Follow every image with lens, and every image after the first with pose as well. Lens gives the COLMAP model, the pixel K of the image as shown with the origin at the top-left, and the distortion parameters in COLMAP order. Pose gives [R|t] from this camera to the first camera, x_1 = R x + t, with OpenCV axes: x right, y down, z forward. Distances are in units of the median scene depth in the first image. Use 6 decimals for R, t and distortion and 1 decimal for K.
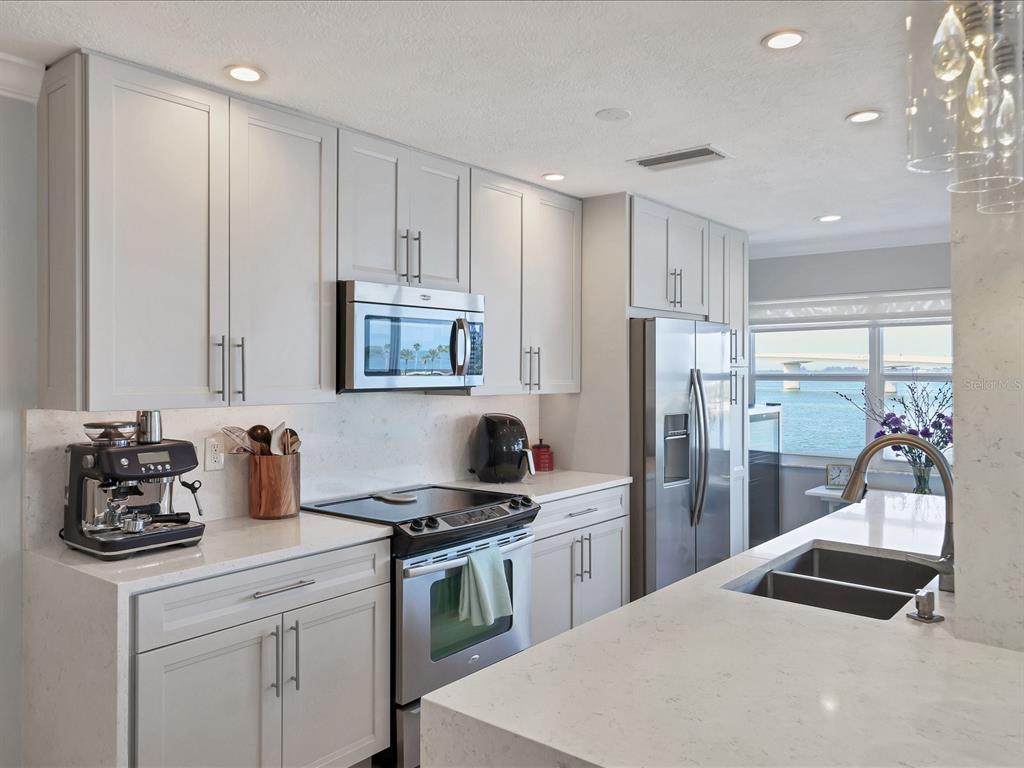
lens RADIAL K [[771.0, 0, 511.3], [0, 771.0, 375.7], [0, 0, 1]] dist [0.033914, 0.002752]
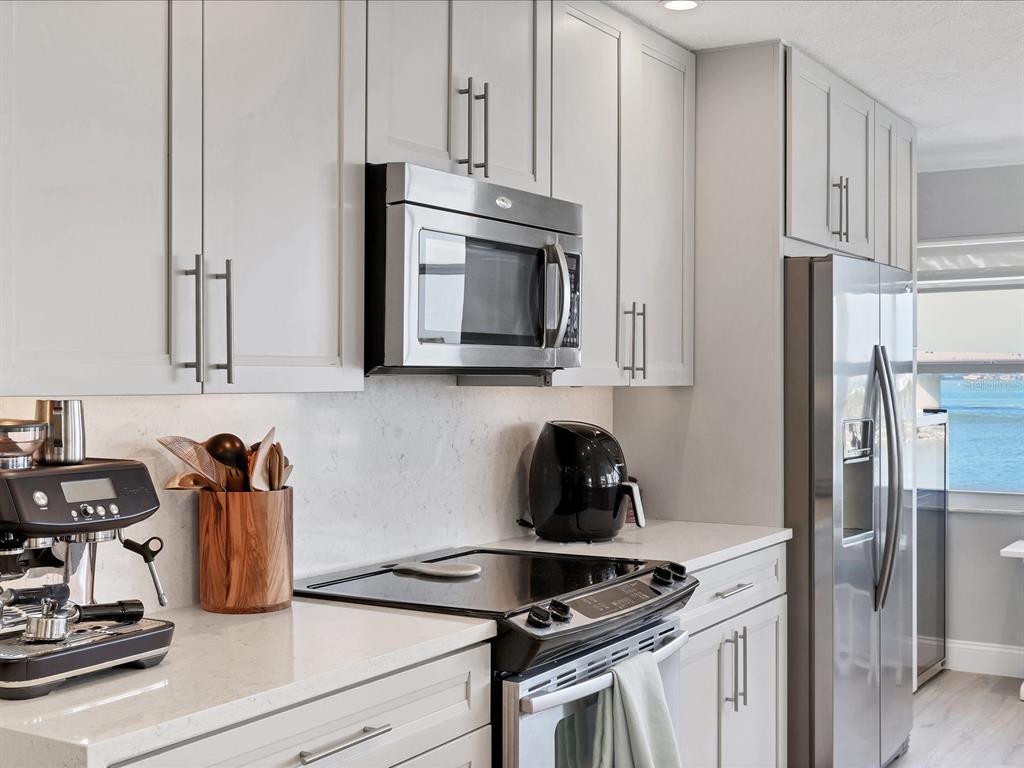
lens RADIAL K [[1234.2, 0, 513.5], [0, 1234.2, 381.8], [0, 0, 1]] dist [0.011412, 0.000000]
pose [[0.991292, -0.000714, 0.131679, -0.219114], [0.000993, 0.999997, -0.002055, 0.027520], [-0.131678, 0.002168, 0.991290, 0.129903]]
